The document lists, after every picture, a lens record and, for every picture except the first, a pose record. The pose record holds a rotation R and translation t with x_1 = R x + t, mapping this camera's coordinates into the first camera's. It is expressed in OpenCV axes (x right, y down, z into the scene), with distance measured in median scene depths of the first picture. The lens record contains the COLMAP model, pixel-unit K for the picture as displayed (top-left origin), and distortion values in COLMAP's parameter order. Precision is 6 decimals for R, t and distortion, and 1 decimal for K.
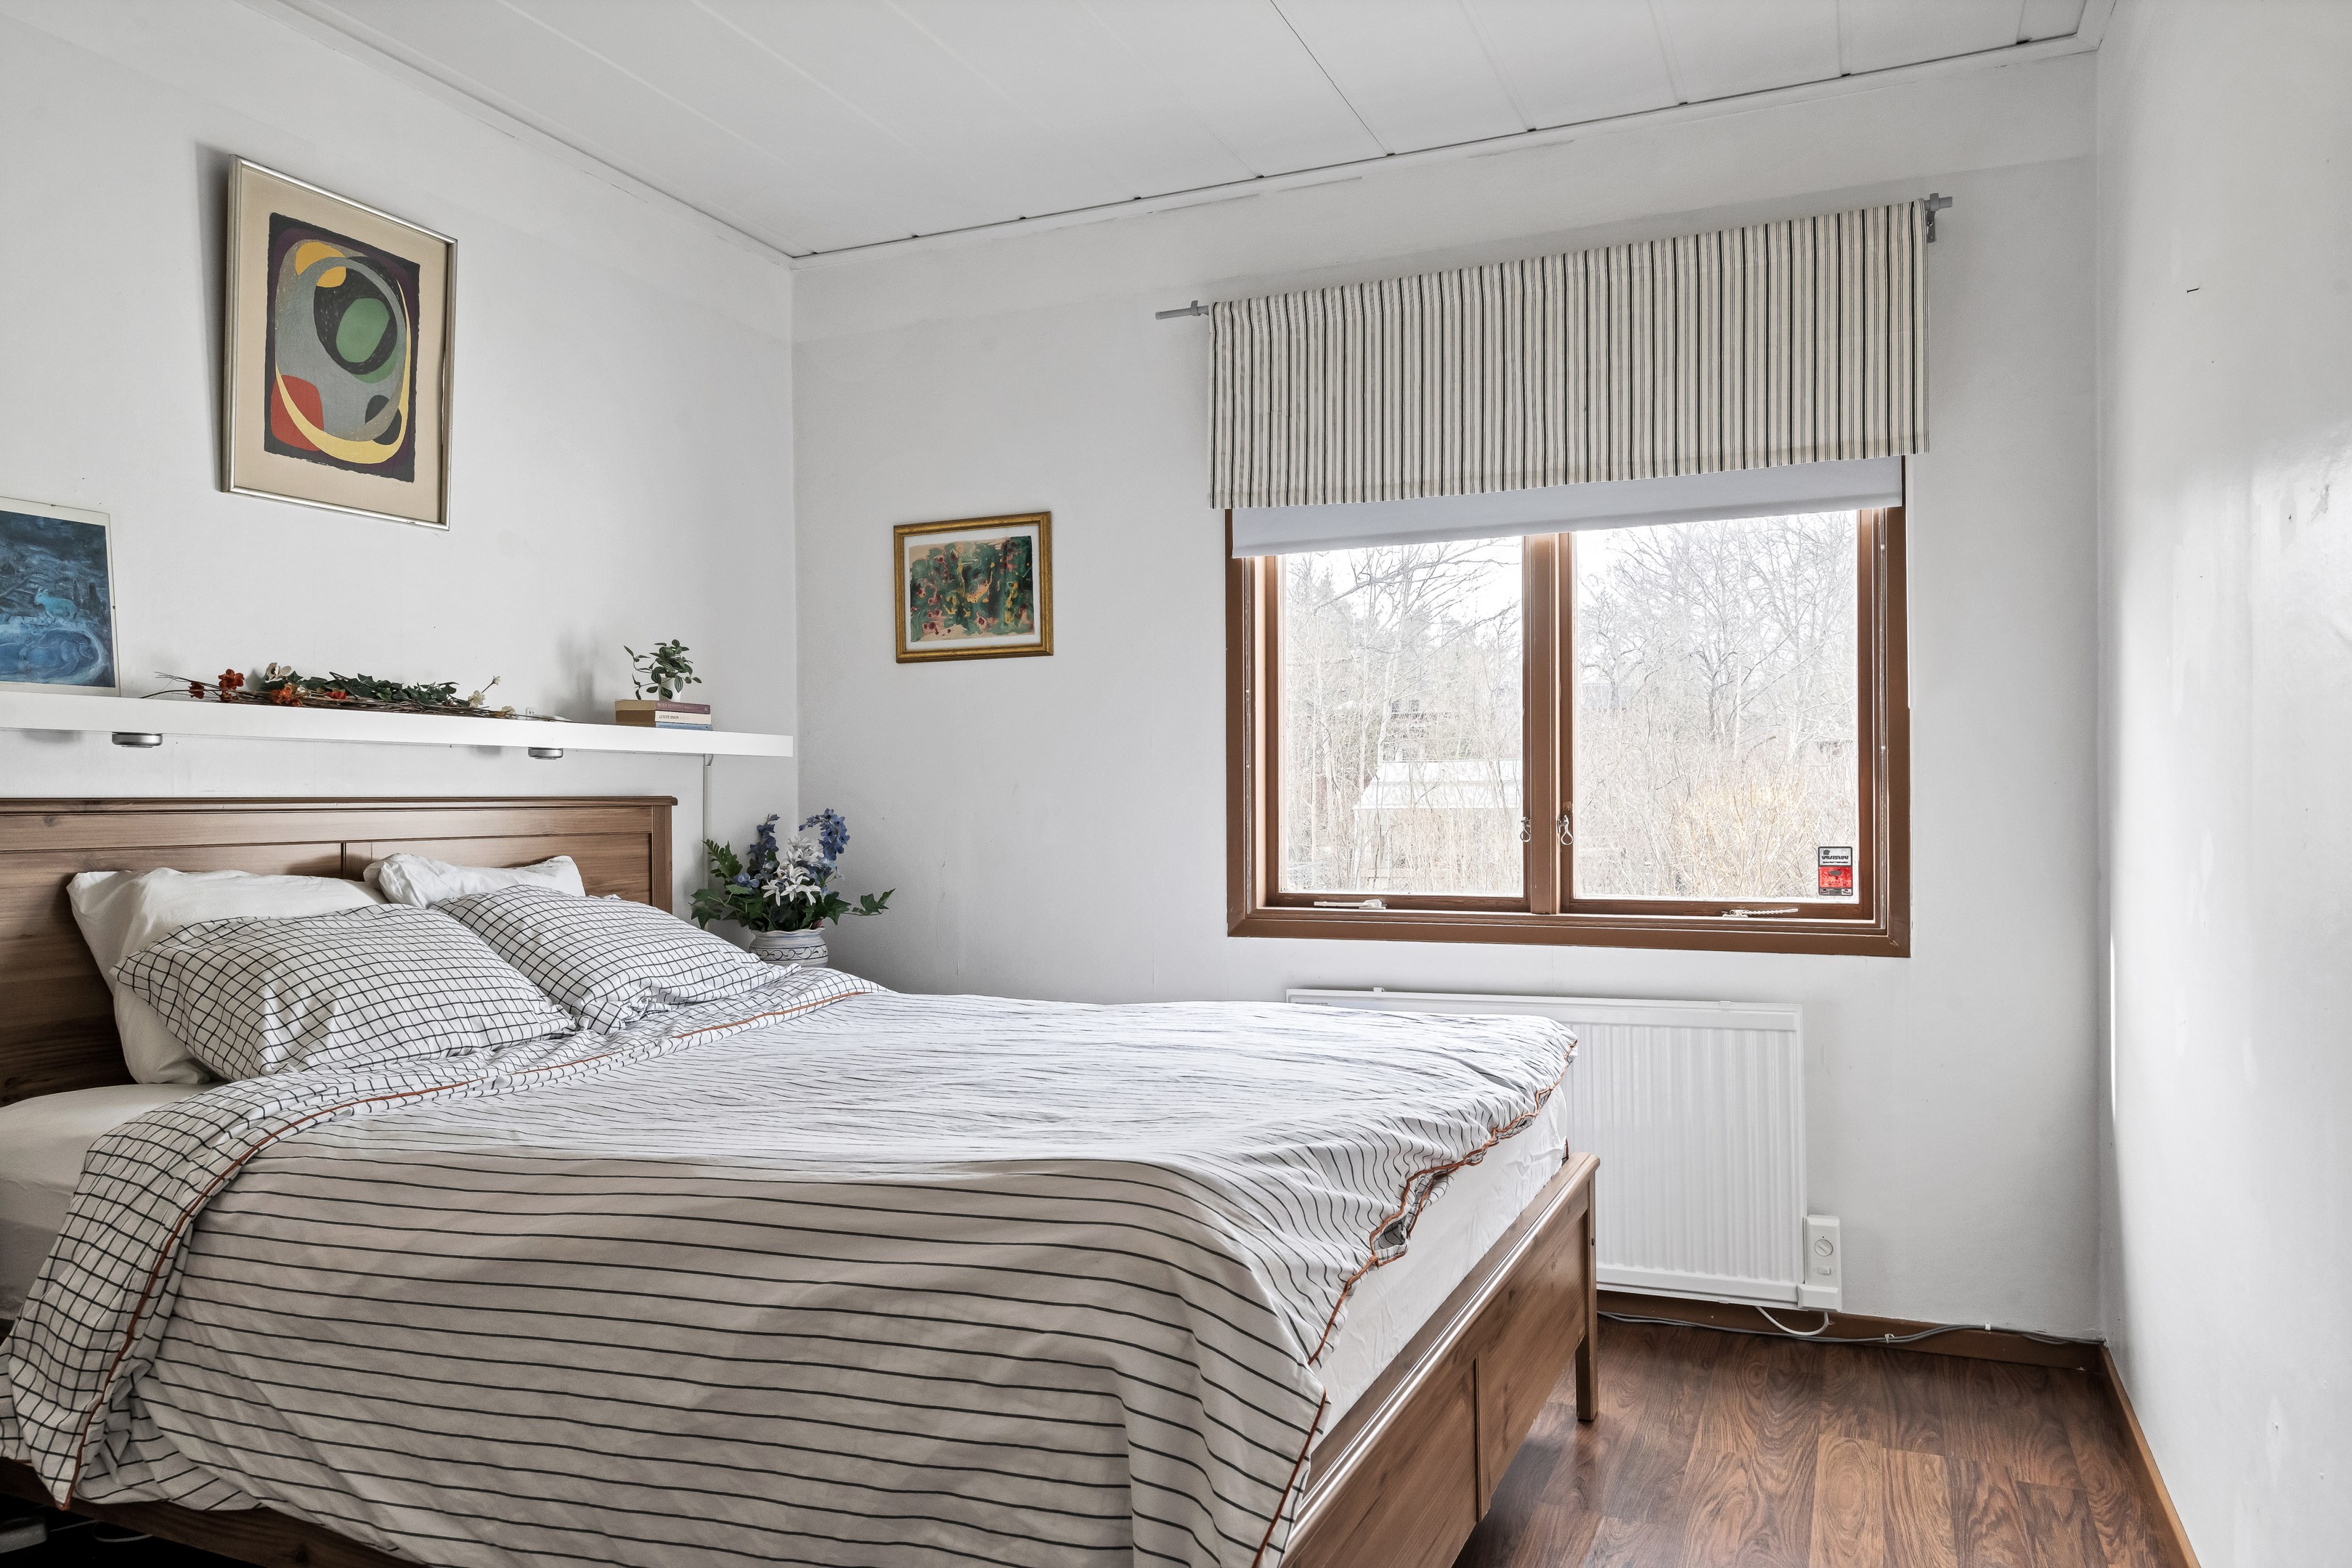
lens RADIAL K [[1581.0, 0, 1175.4], [0, 1581.0, 787.1], [0, 0, 1]] dist [-0.011559, -0.001066]
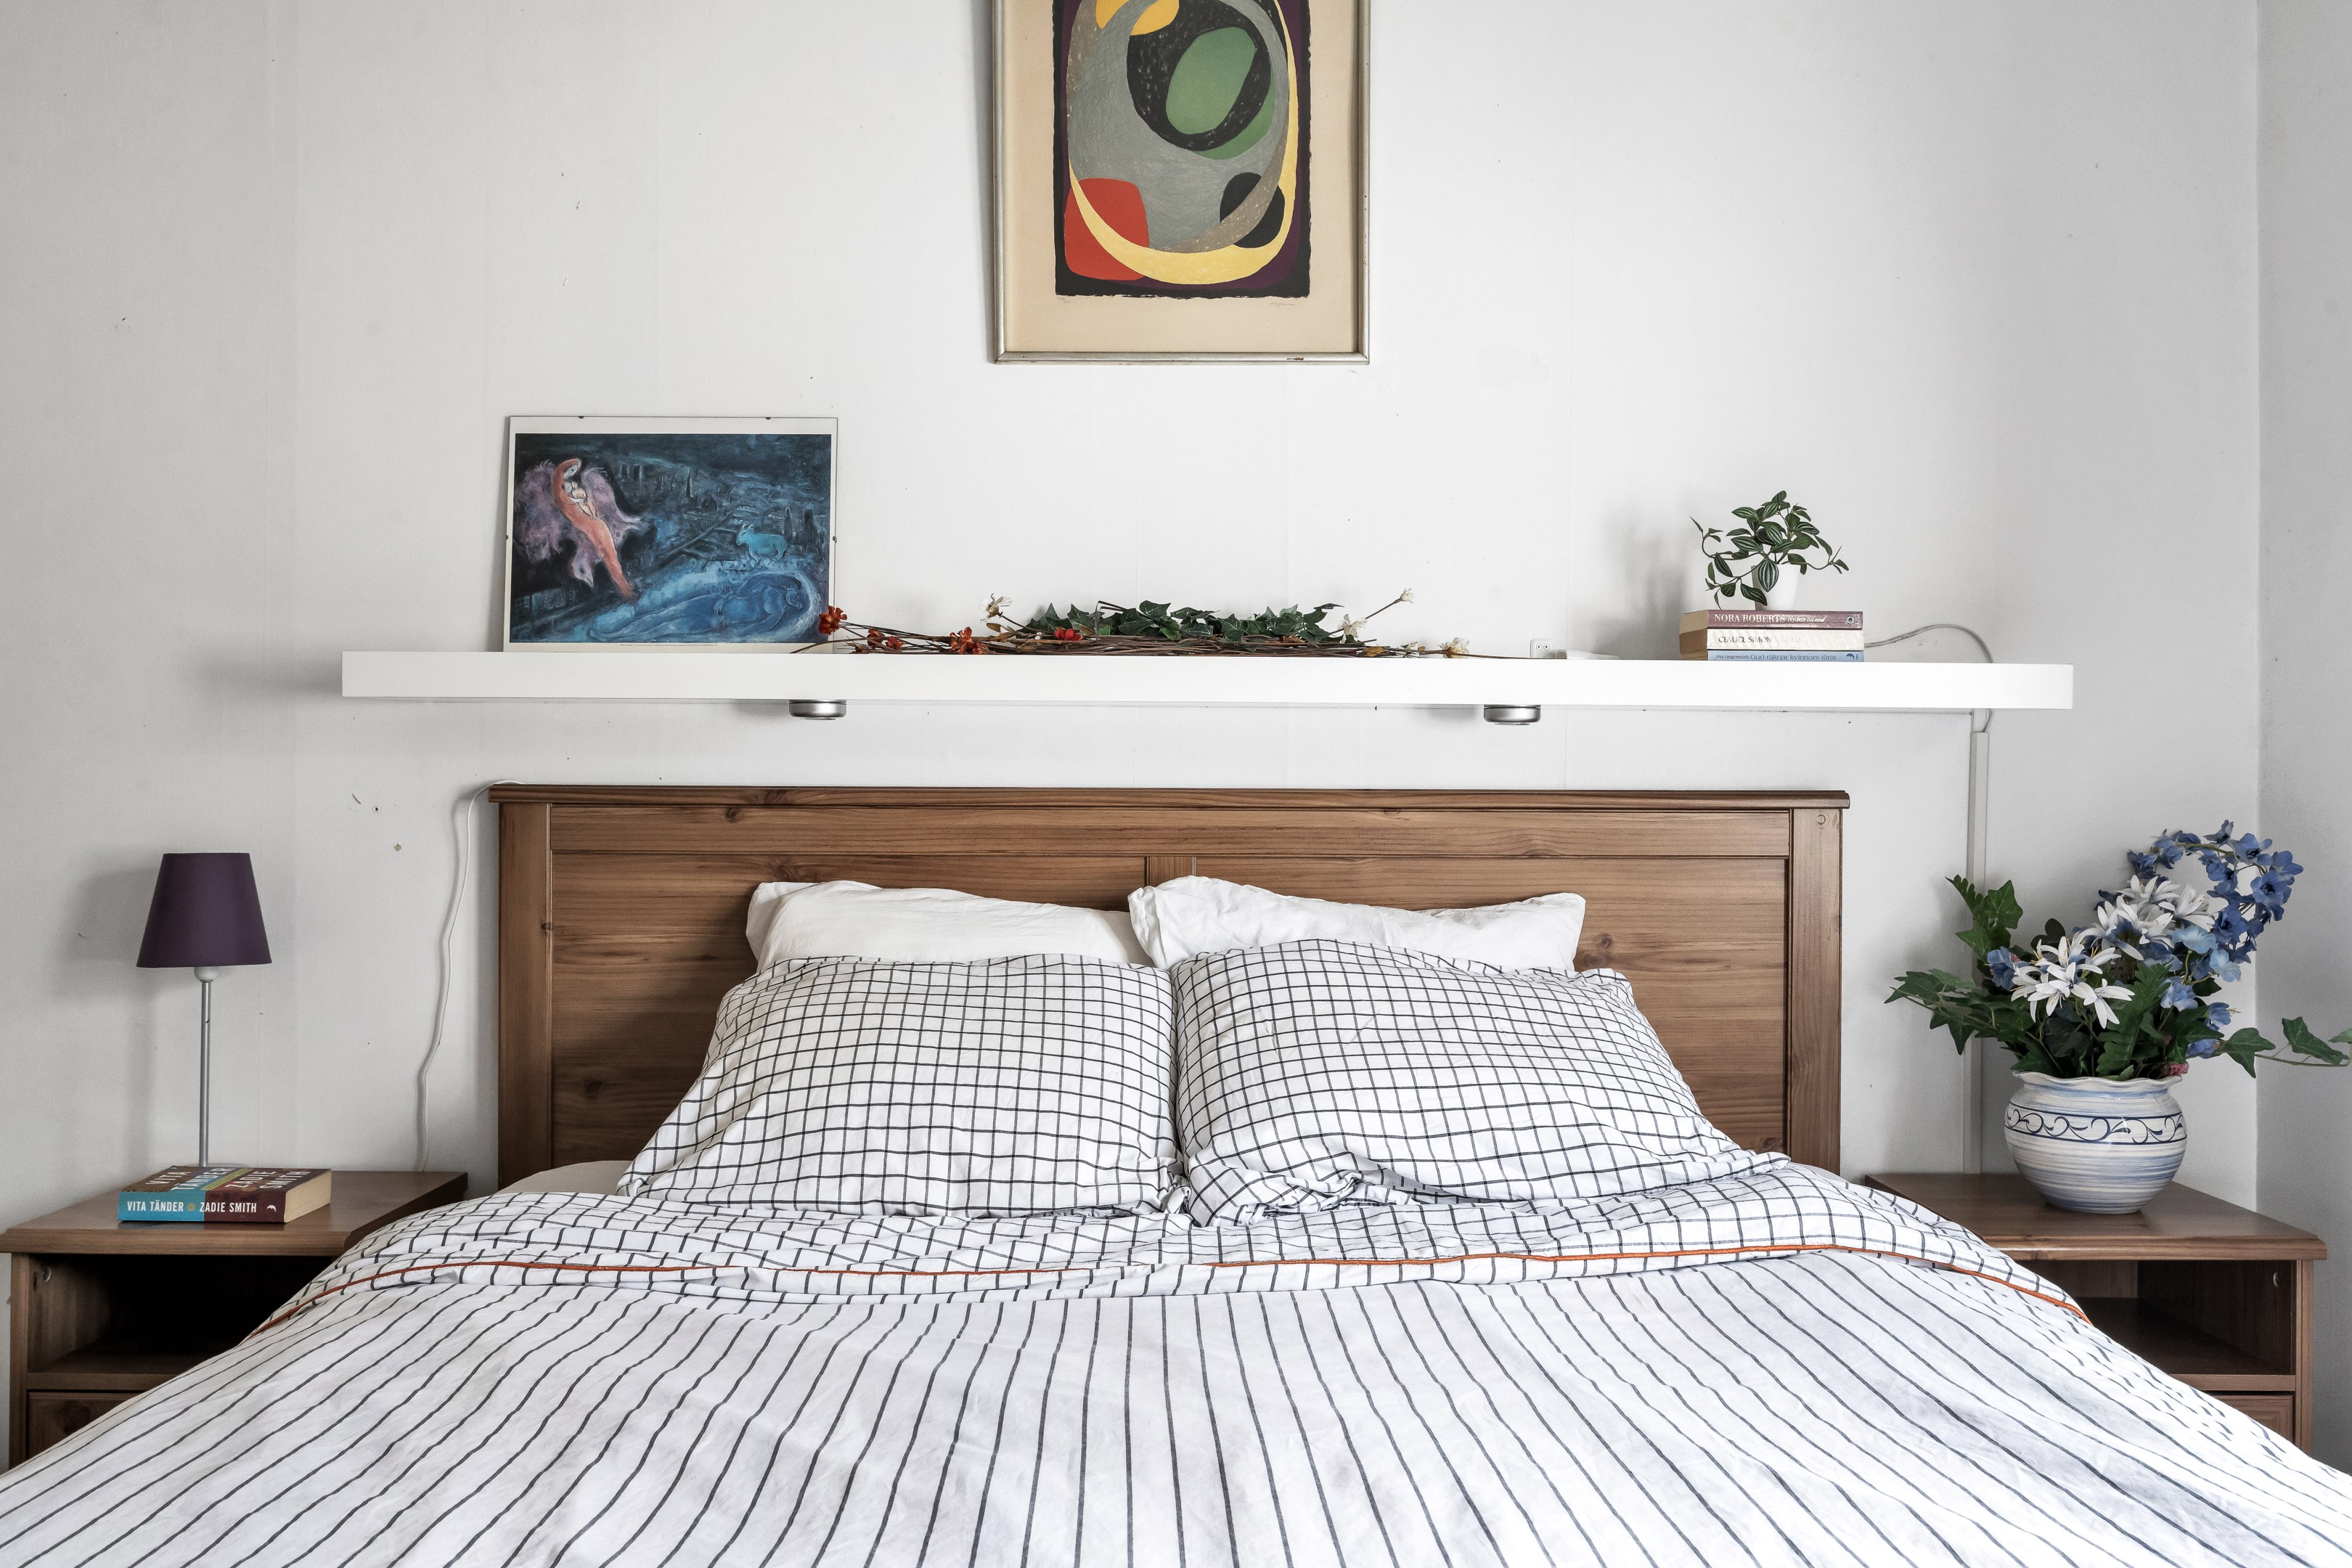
lens RADIAL K [[1899.9, 0, 1174.8], [0, 1899.9, 795.9], [0, 0, 1]] dist [-0.008874, 0.001762]
pose [[0.413982, 0.004601, -0.910274, 0.210980], [-0.000726, 0.999989, 0.004724, 0.005914], [0.910285, -0.001295, 0.413980, 0.681744]]
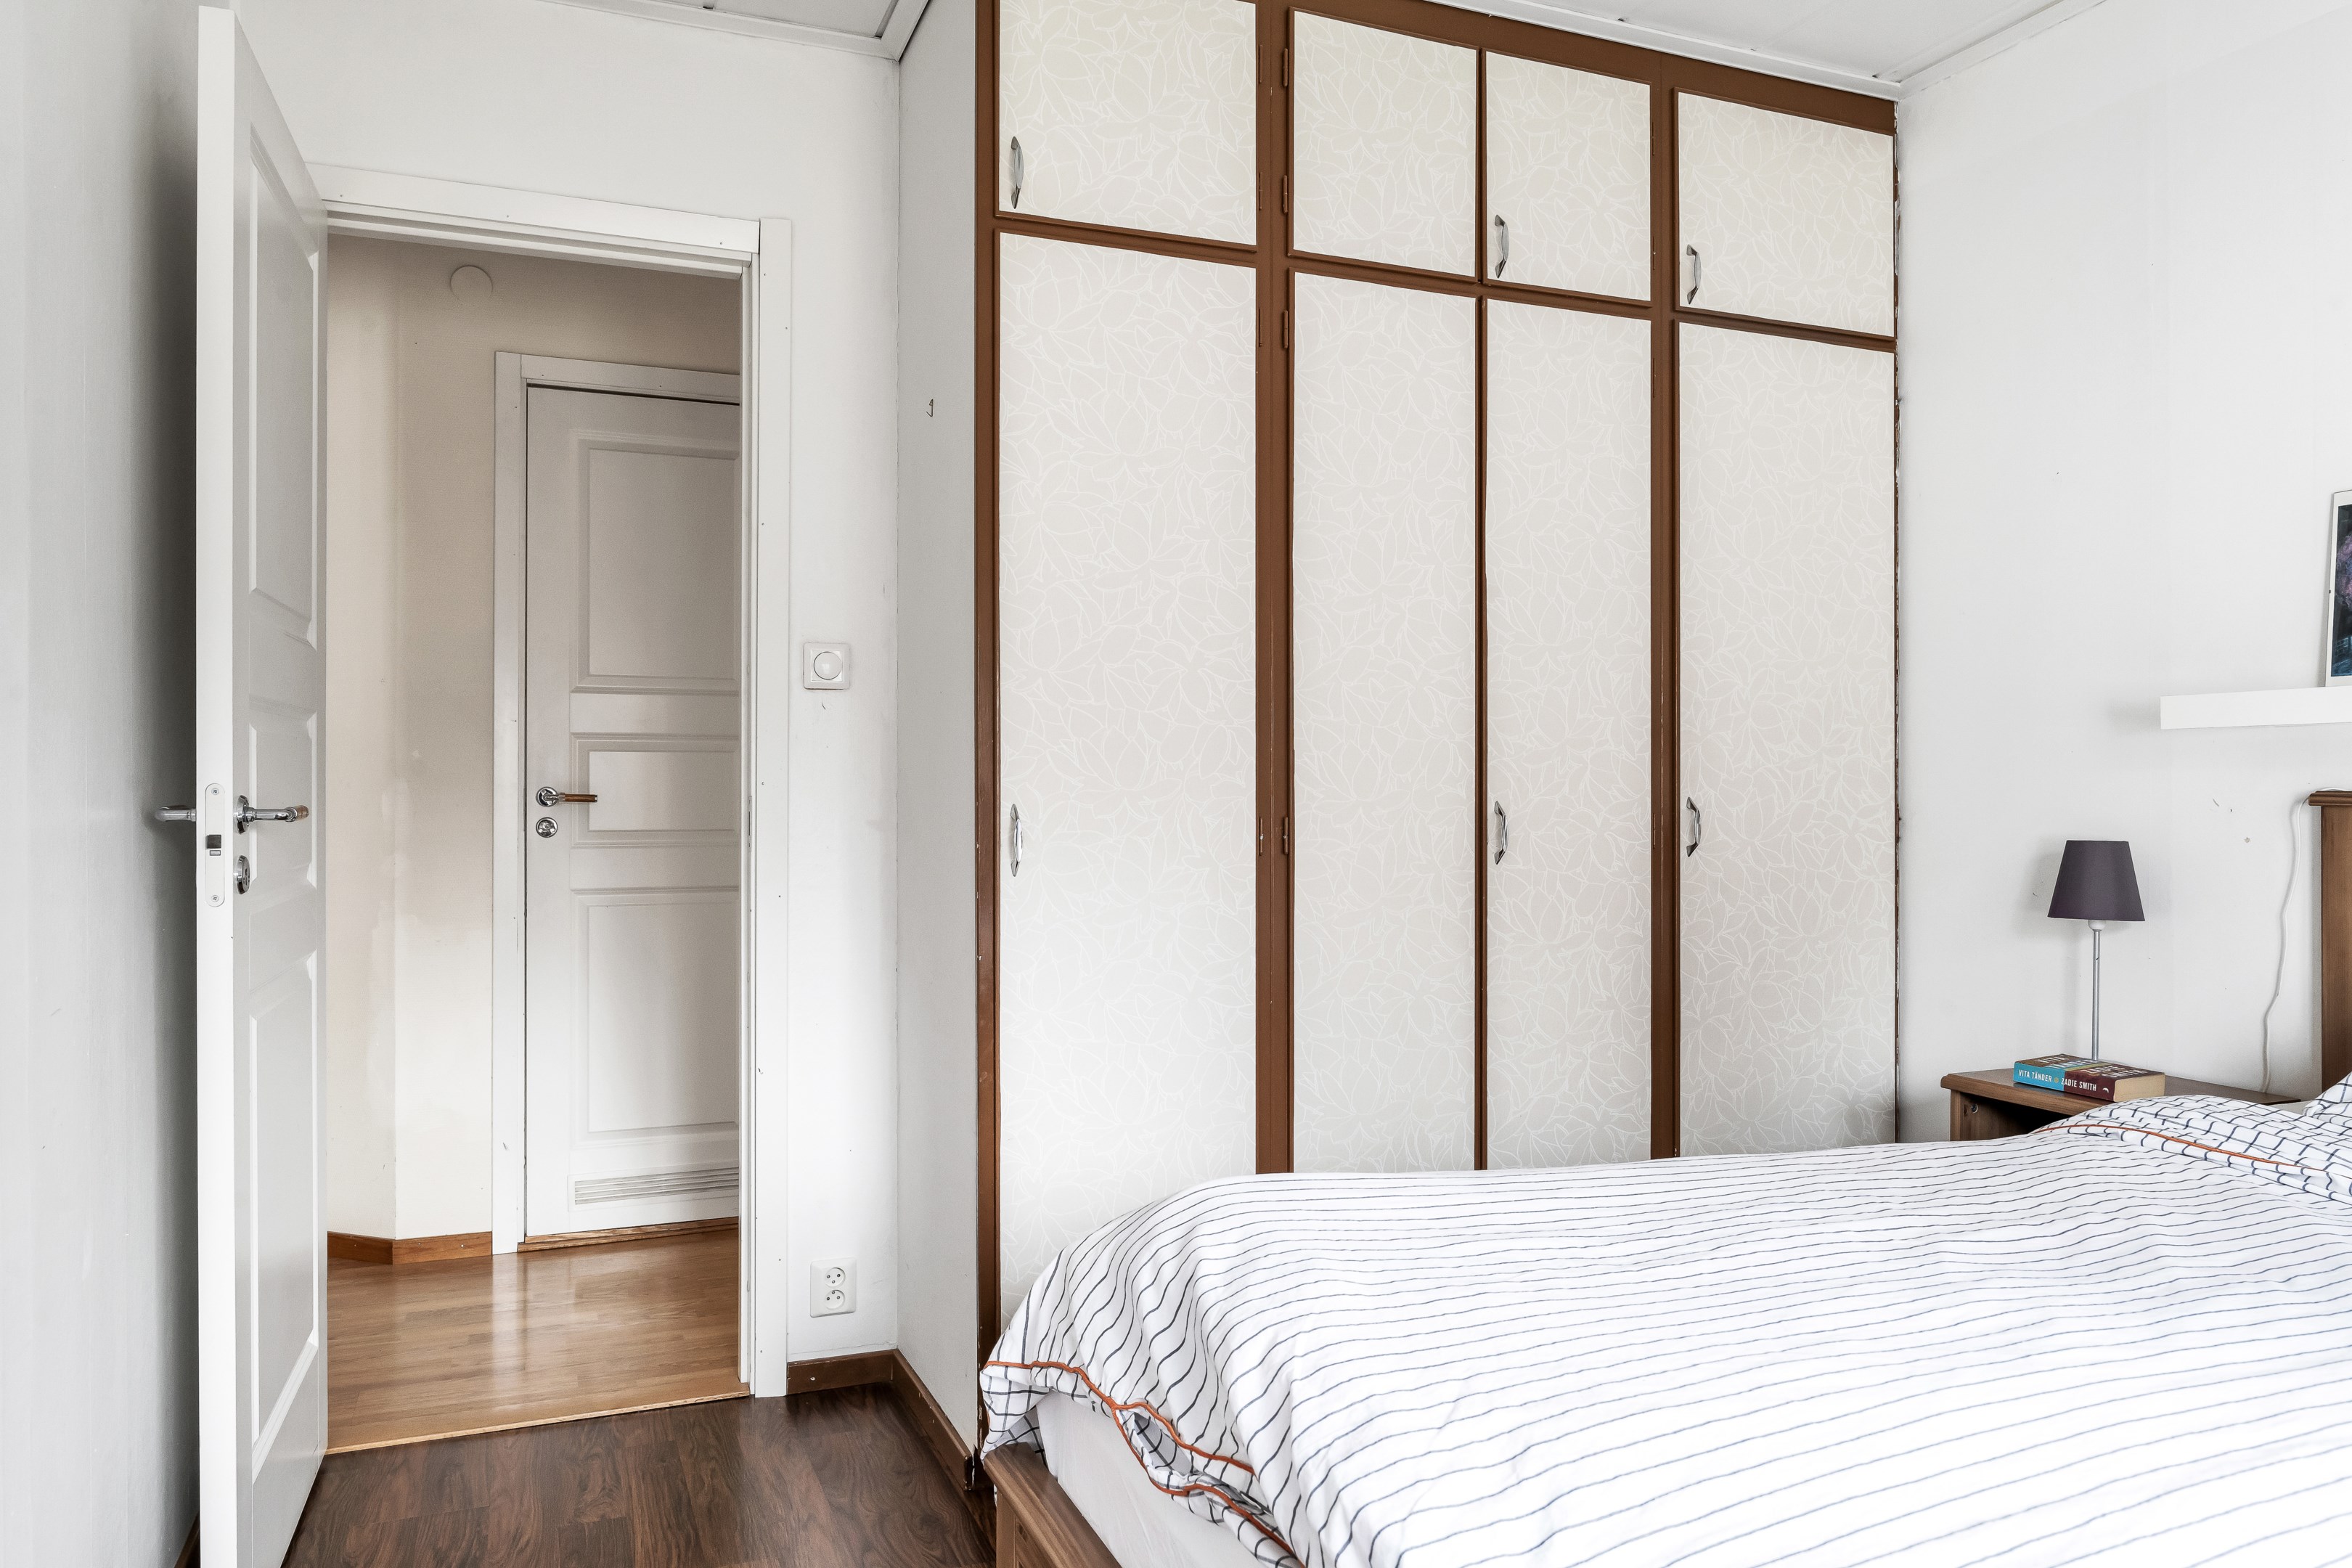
lens RADIAL K [[1581.2, 0, 1174.5], [0, 1581.2, 785.2], [0, 0, 1]] dist [-0.011559, -0.001066]
pose [[-0.696636, 0.000996, -0.717424, 0.384972], [0.006052, 0.999972, -0.004488, 0.001498], [0.717399, -0.007469, -0.696622, 0.910343]]
